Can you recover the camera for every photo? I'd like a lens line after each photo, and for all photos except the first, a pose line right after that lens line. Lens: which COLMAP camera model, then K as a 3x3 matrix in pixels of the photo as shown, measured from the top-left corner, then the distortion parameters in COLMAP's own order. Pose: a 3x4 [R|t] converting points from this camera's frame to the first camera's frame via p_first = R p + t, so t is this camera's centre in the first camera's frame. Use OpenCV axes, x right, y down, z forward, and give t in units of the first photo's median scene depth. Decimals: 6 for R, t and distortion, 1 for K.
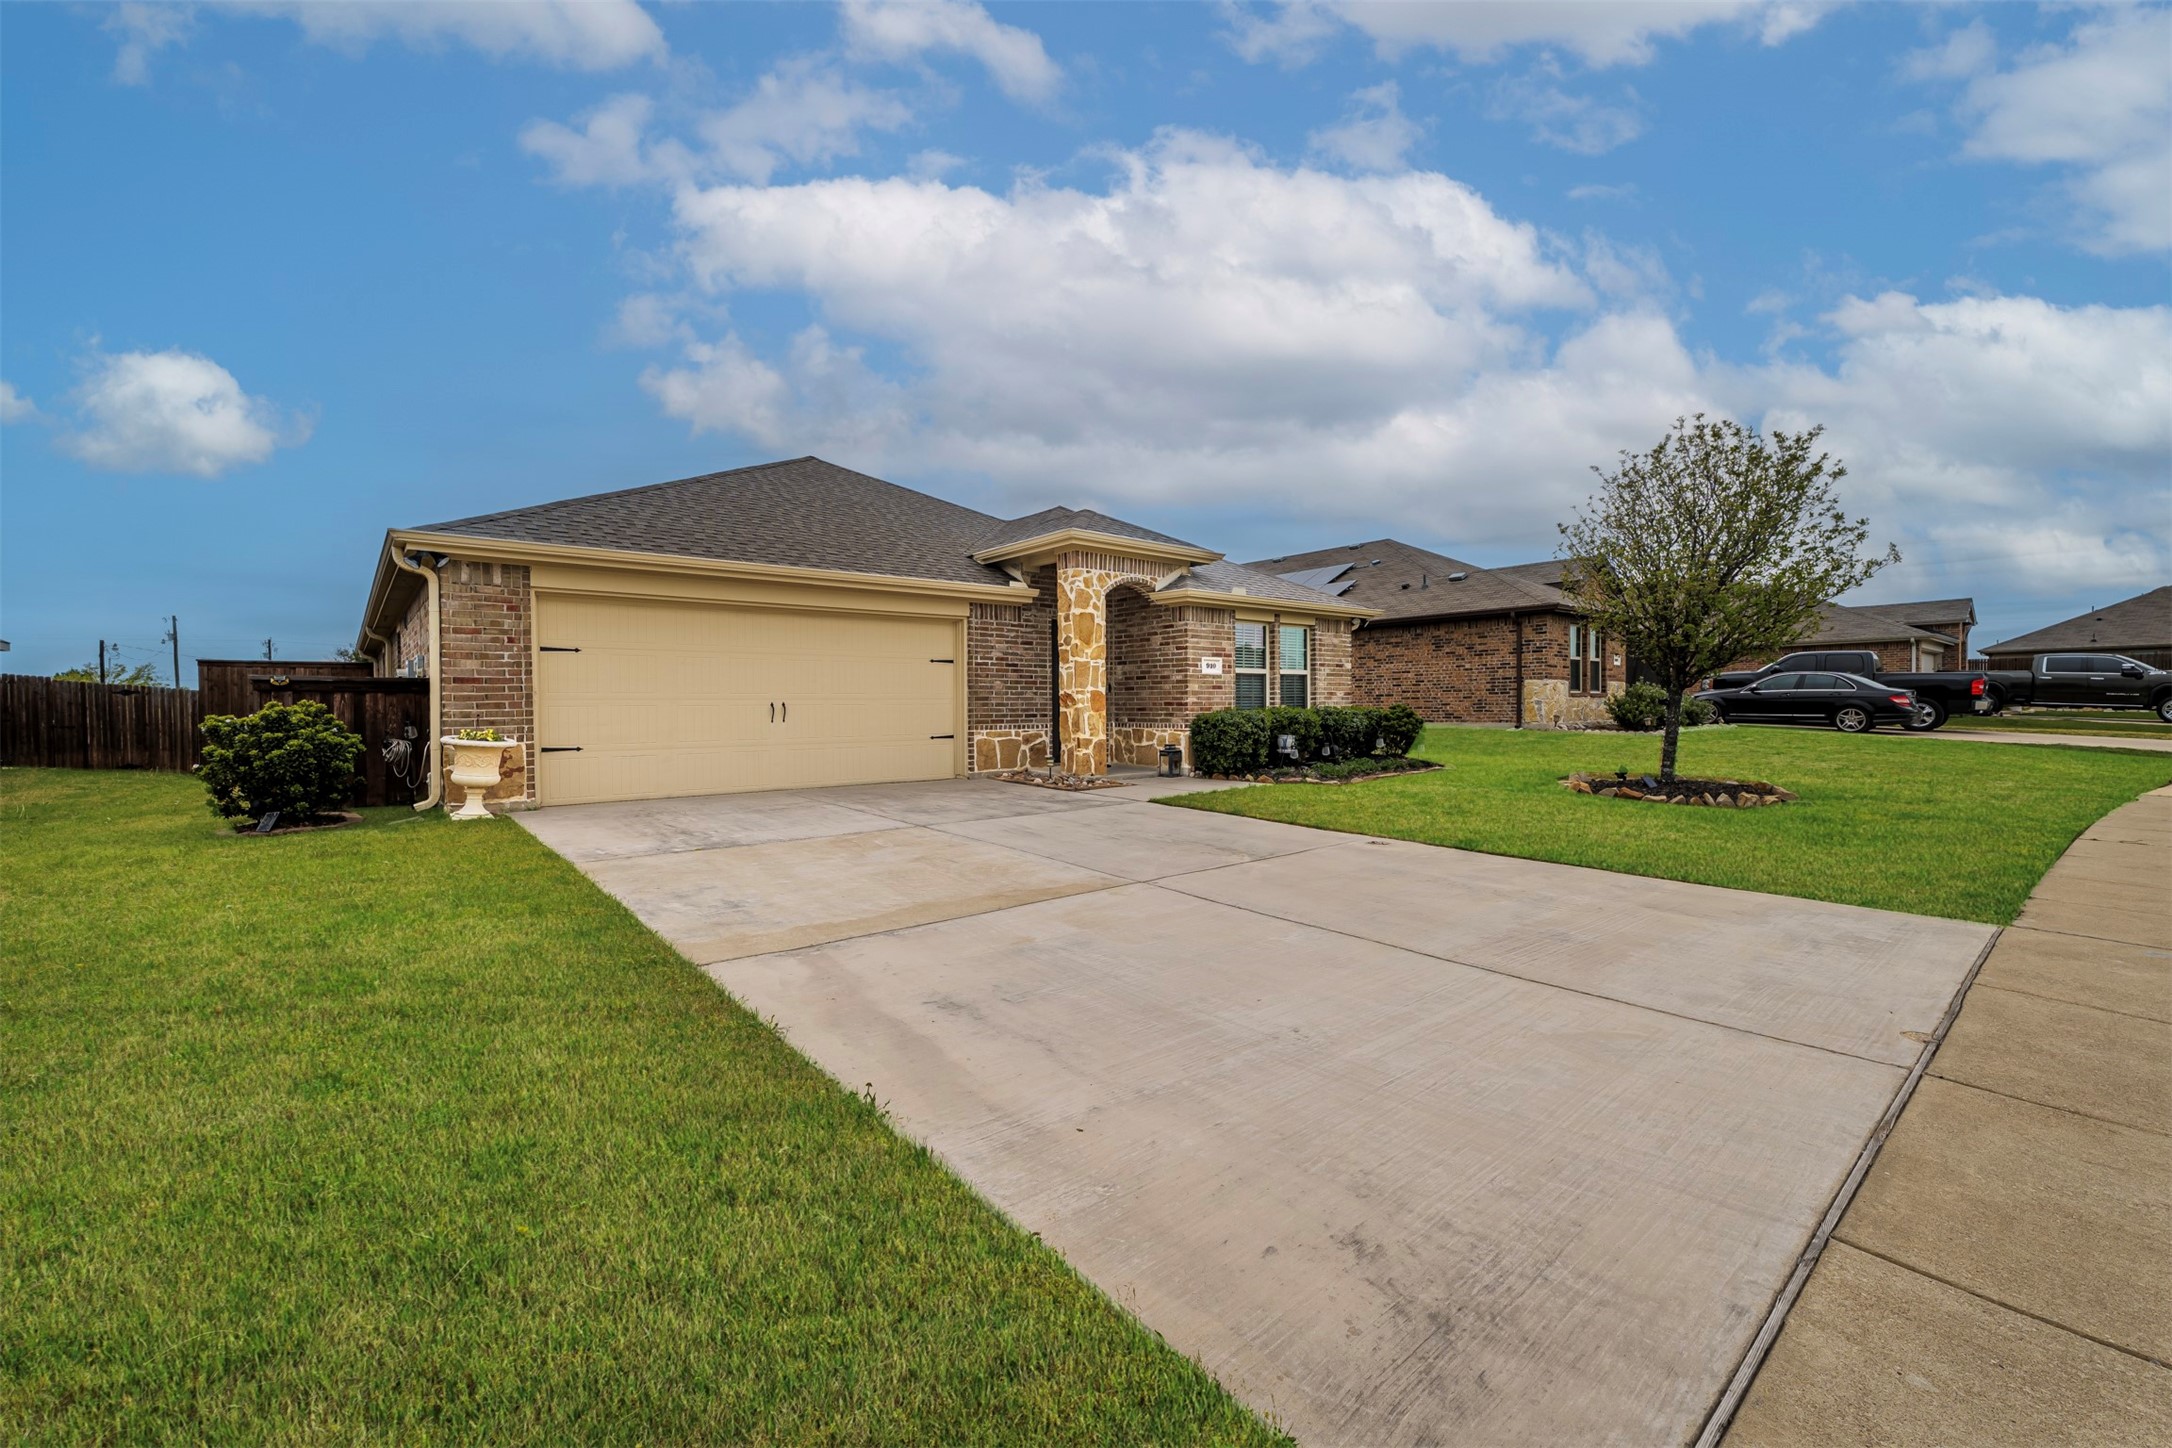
lens RADIAL K [[880.9, 0, 1083.8], [0, 880.9, 713.5], [0, 0, 1]] dist [0.001764, 0.000179]
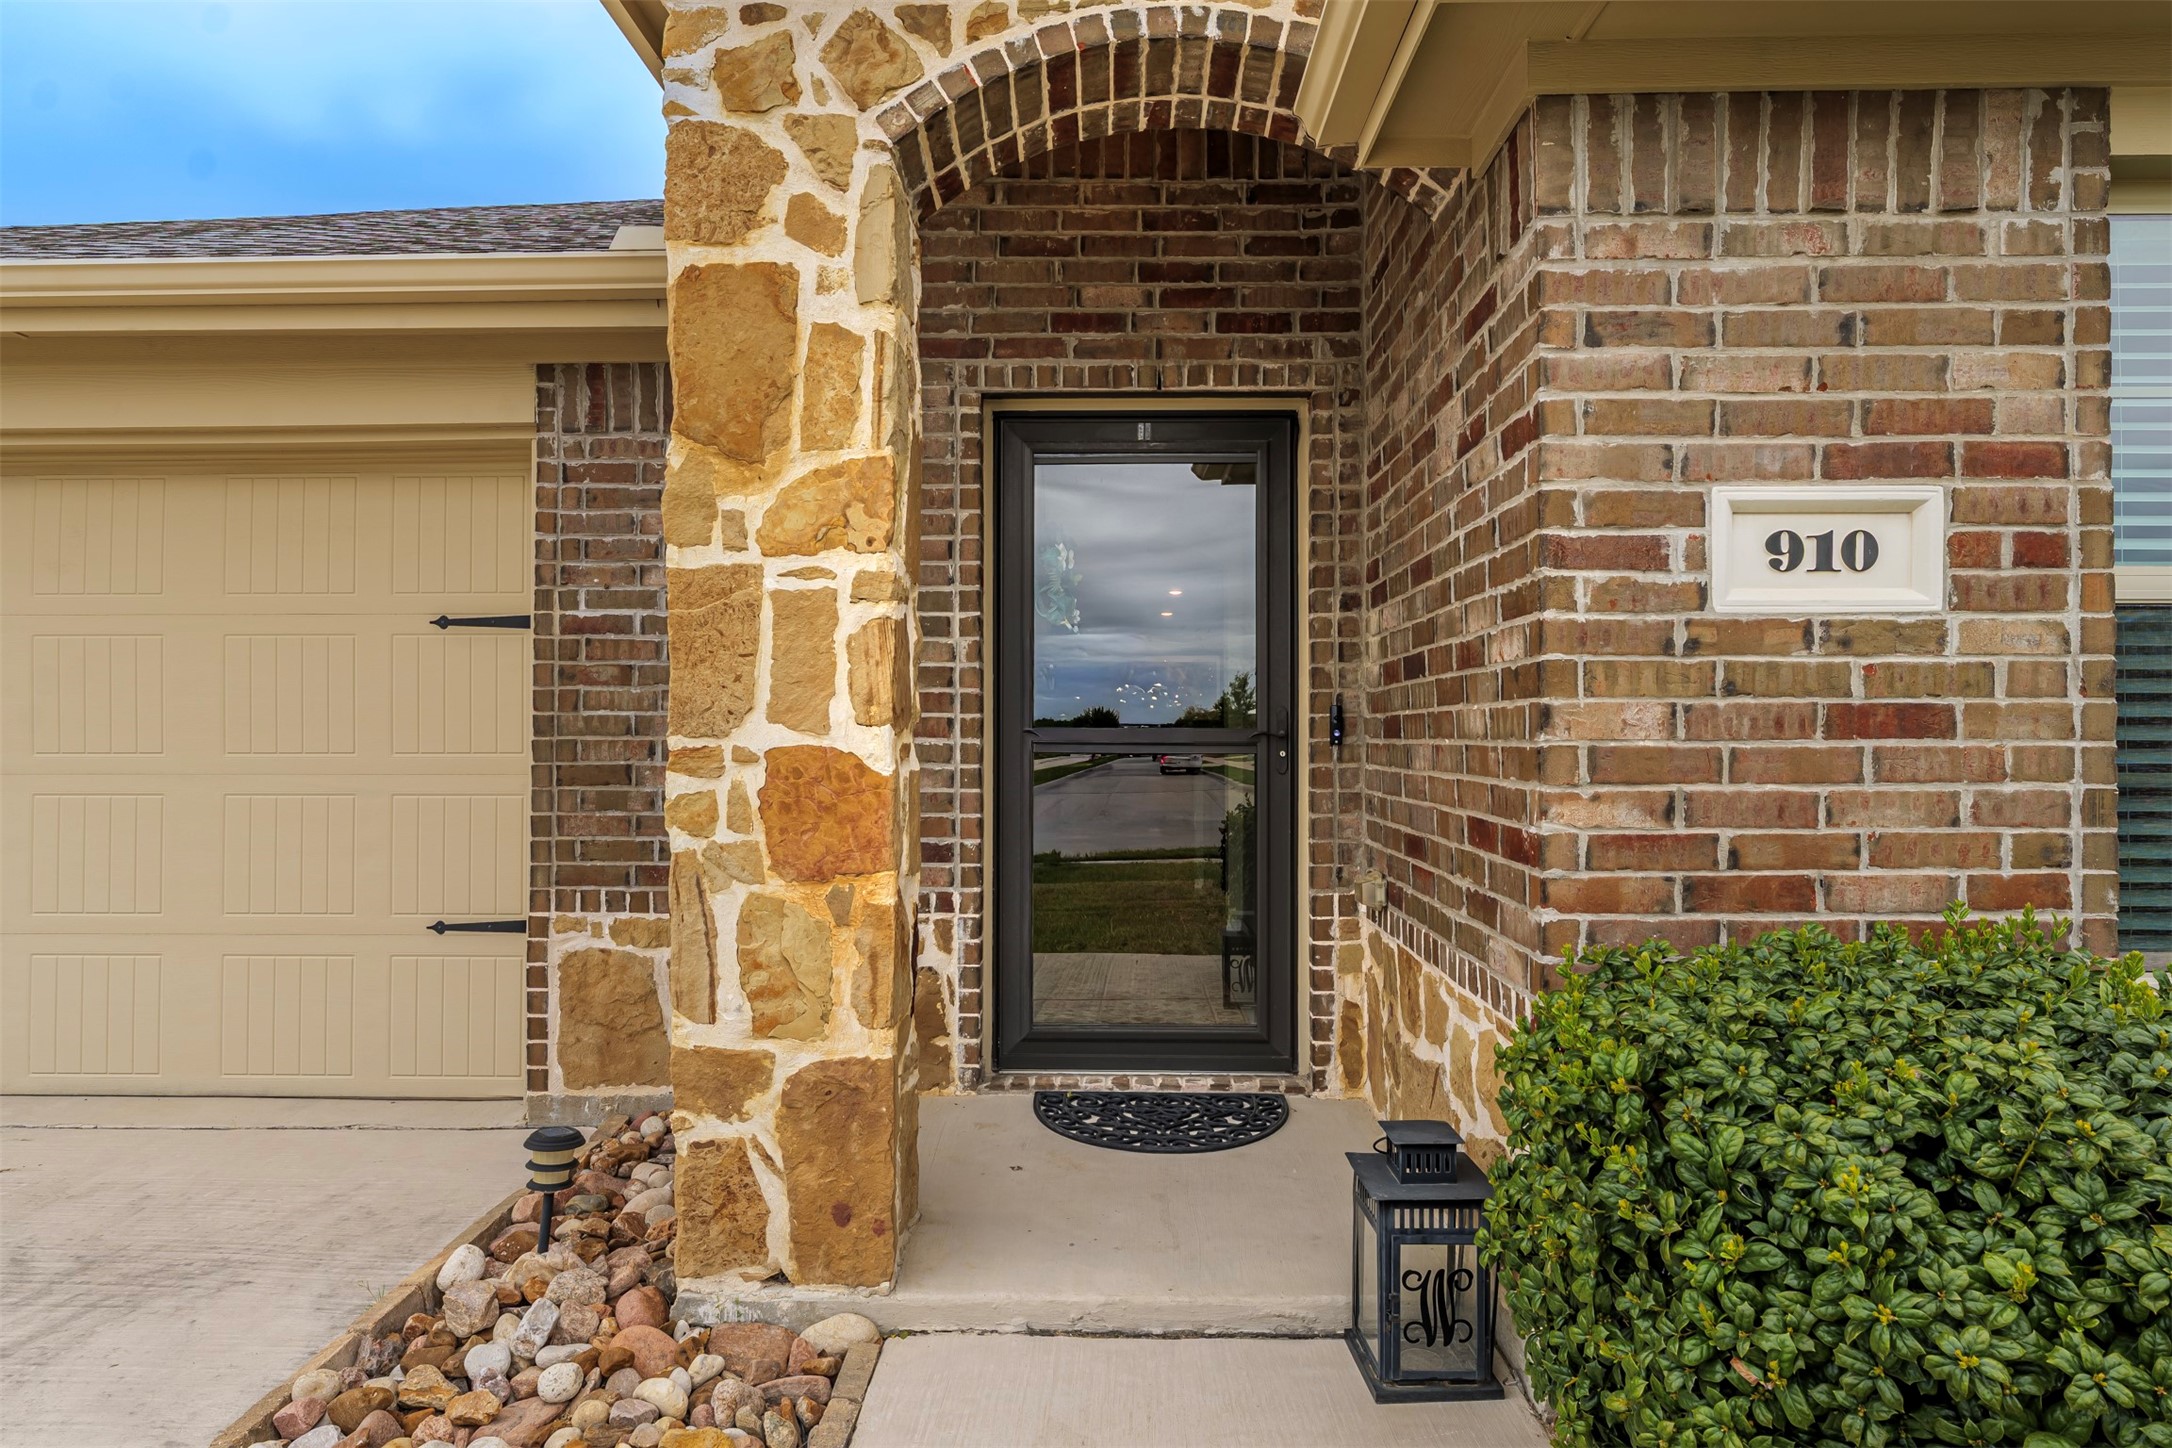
lens RADIAL K [[1209.5, 0, 1080.7], [0, 1209.5, 723.0], [0, 0, 1]] dist [0.005602, 0.000490]
pose [[0.755223, -0.002994, -0.655461, 0.190453], [-0.010770, 0.999798, -0.016976, -0.026862], [0.655380, 0.019880, 0.755038, 0.851288]]
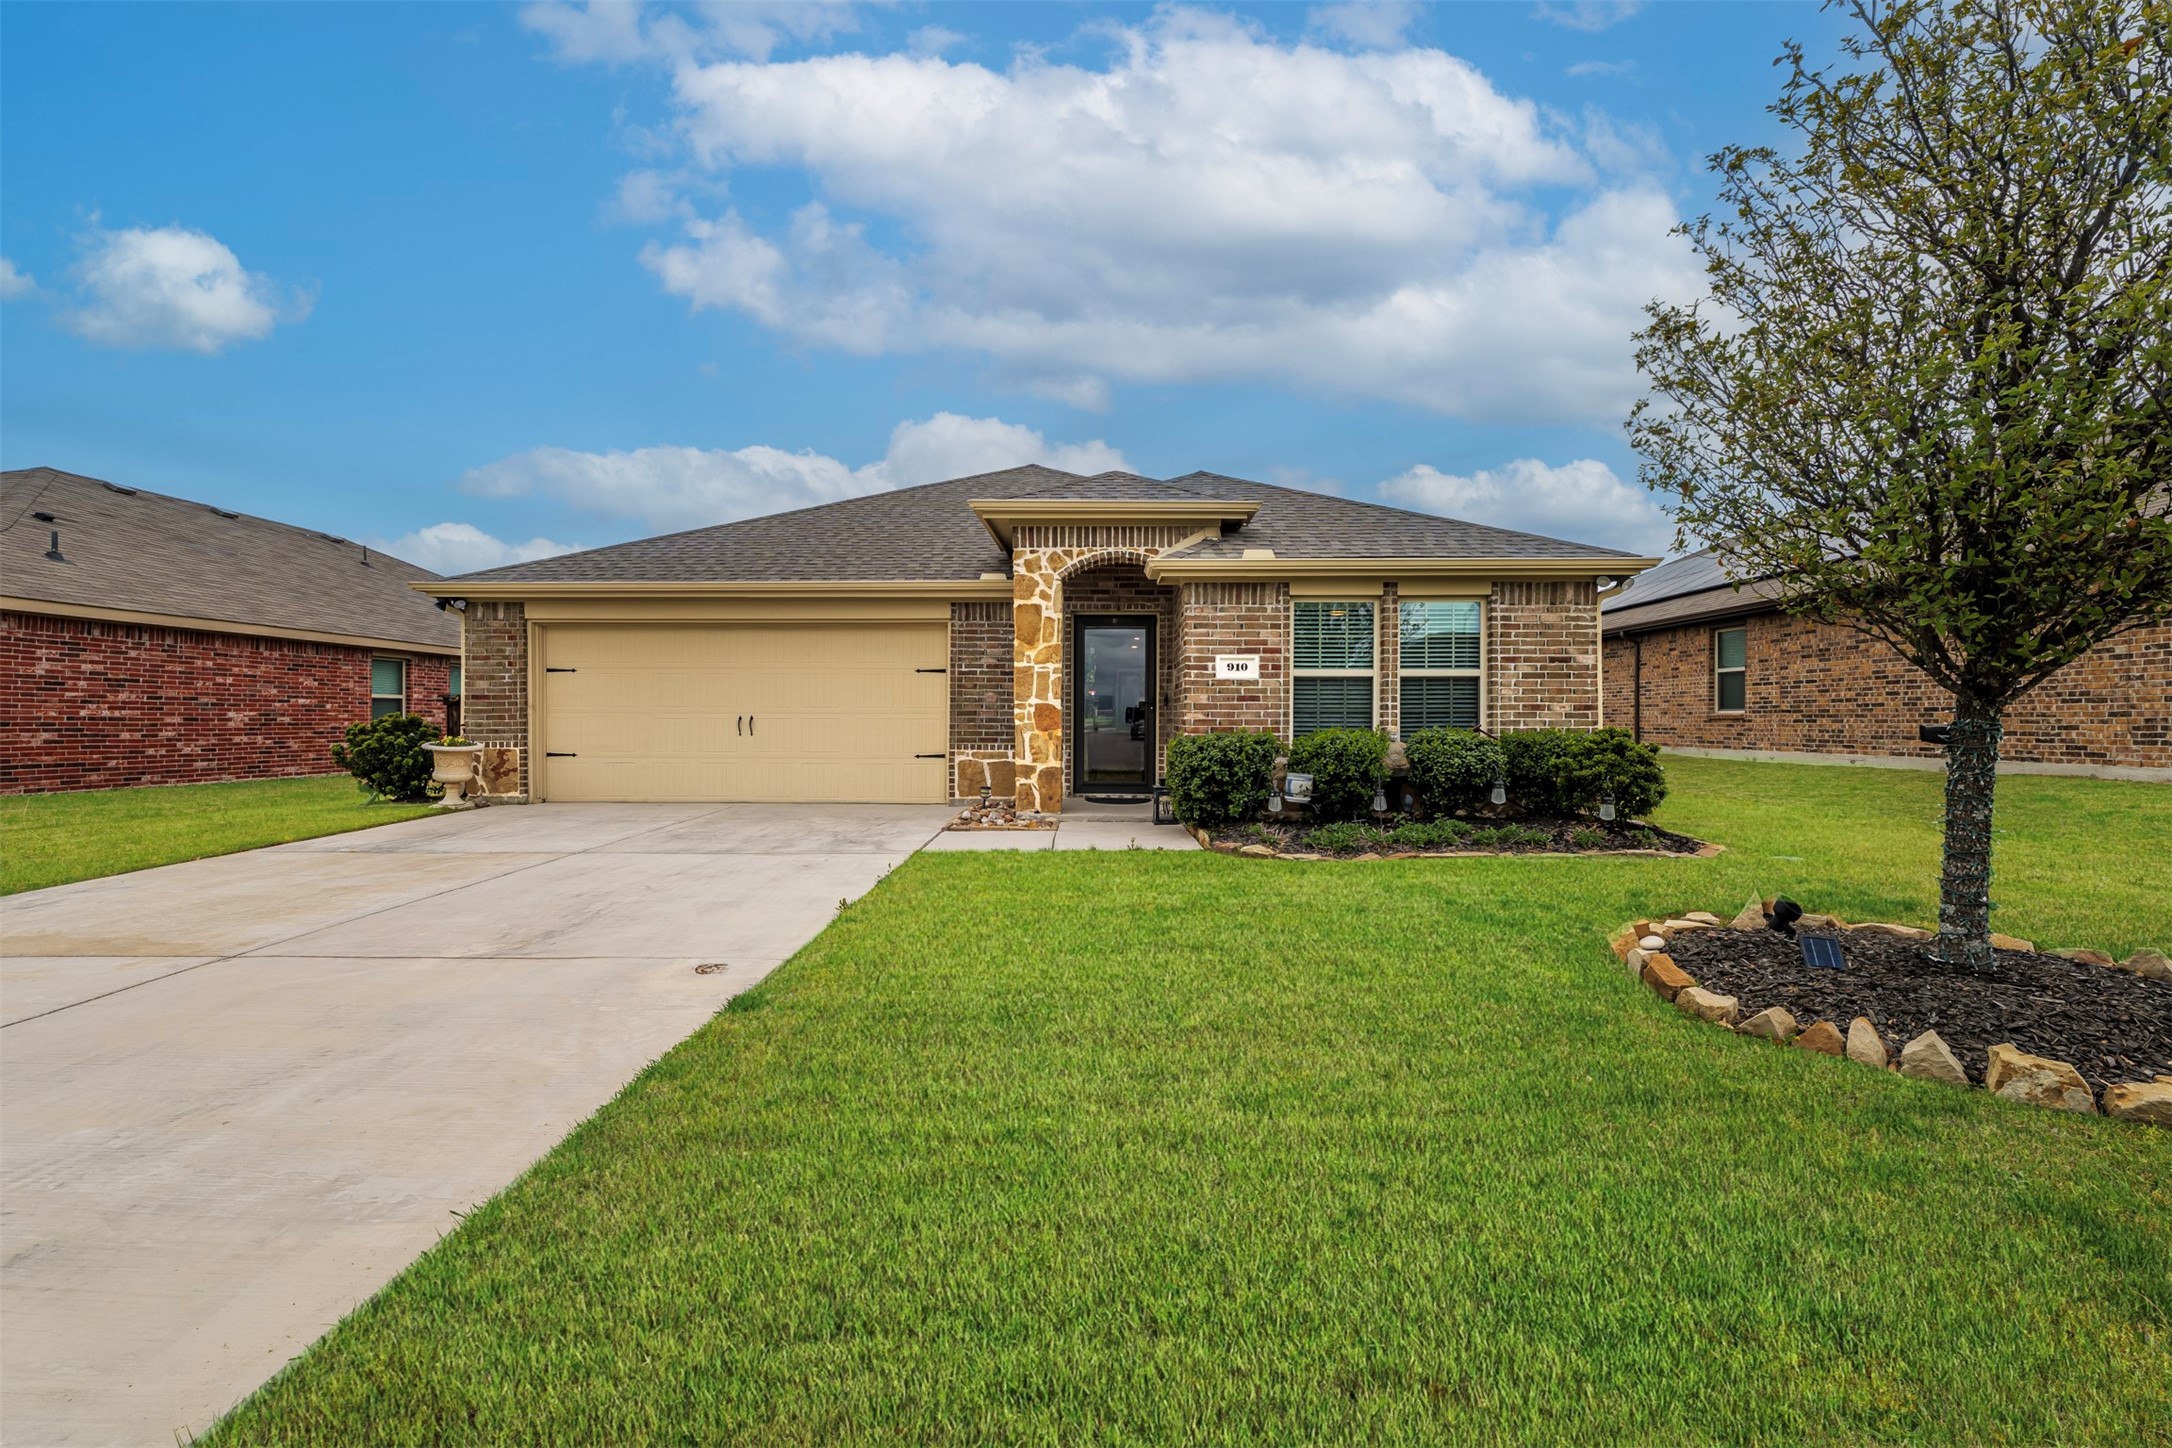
lens RADIAL K [[880.9, 0, 1085.7], [0, 880.9, 715.1], [0, 0, 1]] dist [0.001764, 0.000179]
pose [[0.756676, 0.006884, -0.653753, 0.539189], [-0.013744, 0.999891, -0.005379, -0.011932], [0.653645, 0.013056, 0.756689, 0.428978]]
